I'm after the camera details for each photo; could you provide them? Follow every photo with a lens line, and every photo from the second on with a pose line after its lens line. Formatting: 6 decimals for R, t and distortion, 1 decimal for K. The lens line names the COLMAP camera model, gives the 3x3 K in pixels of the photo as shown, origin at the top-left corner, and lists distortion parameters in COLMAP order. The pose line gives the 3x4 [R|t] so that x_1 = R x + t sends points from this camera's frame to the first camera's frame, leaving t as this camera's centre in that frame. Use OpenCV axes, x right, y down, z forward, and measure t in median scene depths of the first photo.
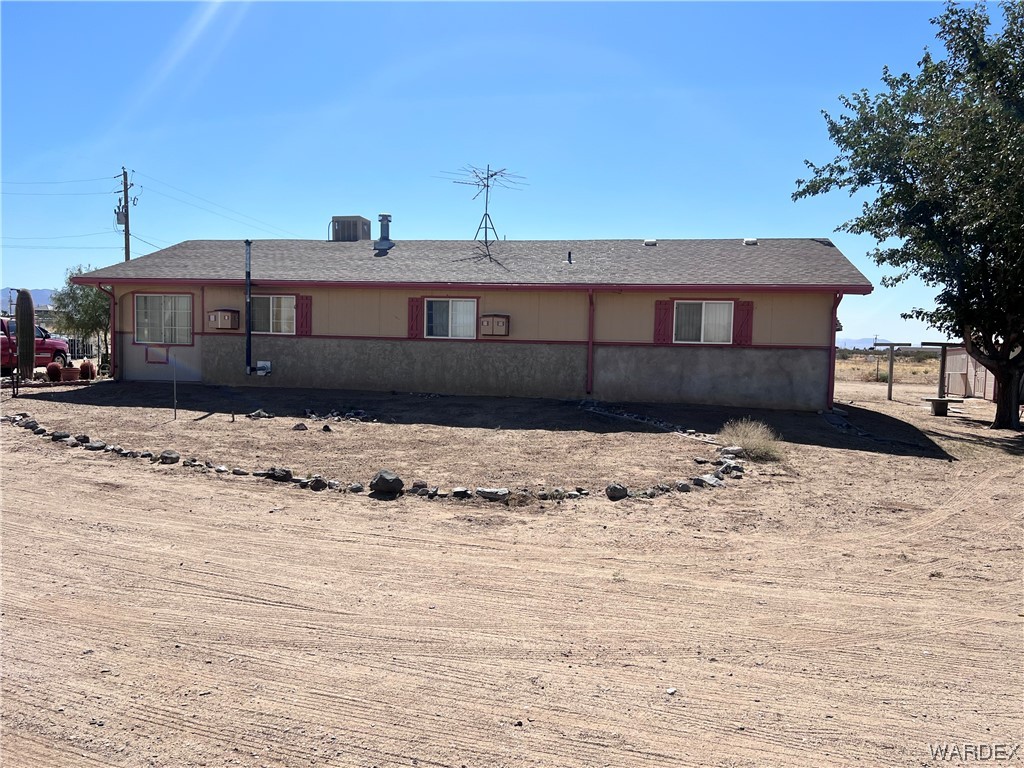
lens RADIAL K [[780.6, 0, 510.7], [0, 780.6, 387.4], [0, 0, 1]] dist [0.060793, -0.056180]
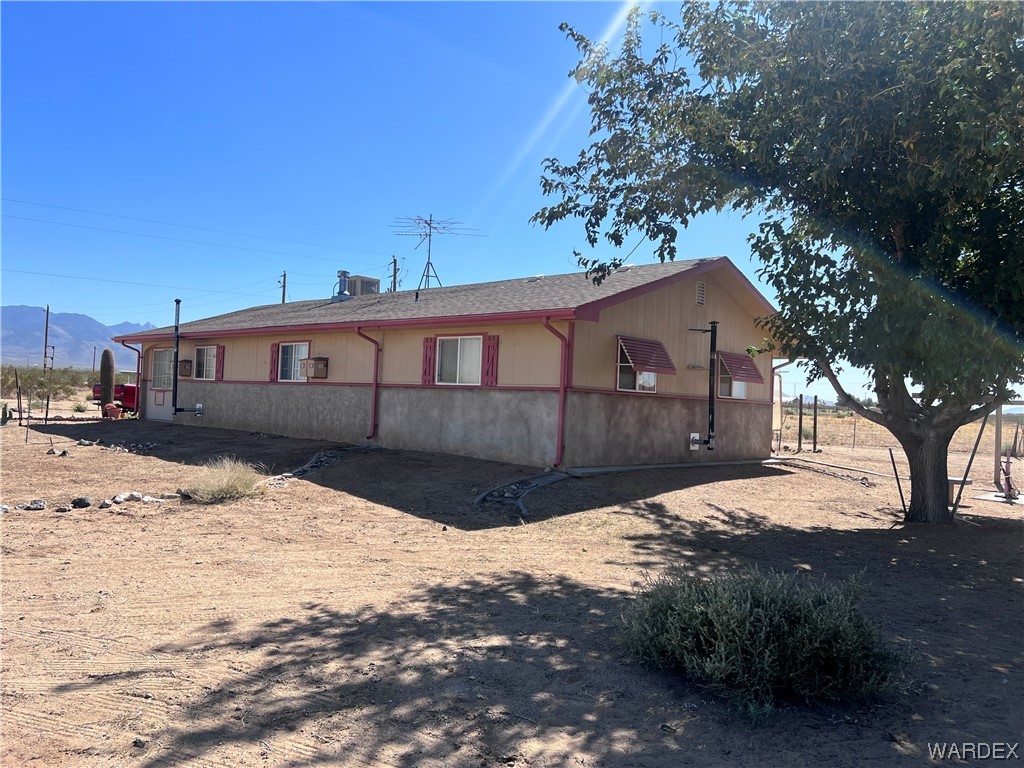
lens RADIAL K [[780.6, 0, 510.7], [0, 780.6, 387.4], [0, 0, 1]] dist [0.060793, -0.056180]
pose [[0.854240, 0.001151, -0.519878, 0.750865], [-0.050143, 0.995518, -0.080189, 0.013467], [0.517456, 0.094569, 0.850468, 0.294837]]
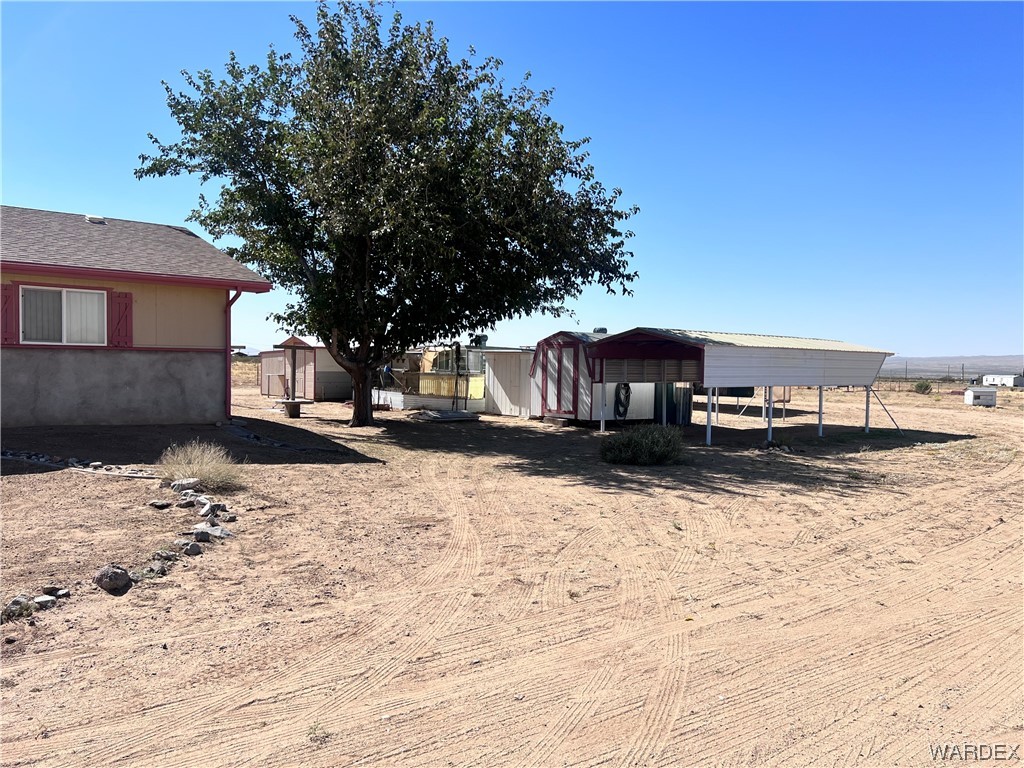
lens RADIAL K [[780.6, 0, 510.7], [0, 780.6, 387.4], [0, 0, 1]] dist [0.060793, -0.056180]
pose [[0.616628, -0.038999, 0.786288, -0.091870], [0.040846, 0.999012, 0.017517, -0.011046], [-0.786194, 0.021316, 0.617612, 0.194686]]
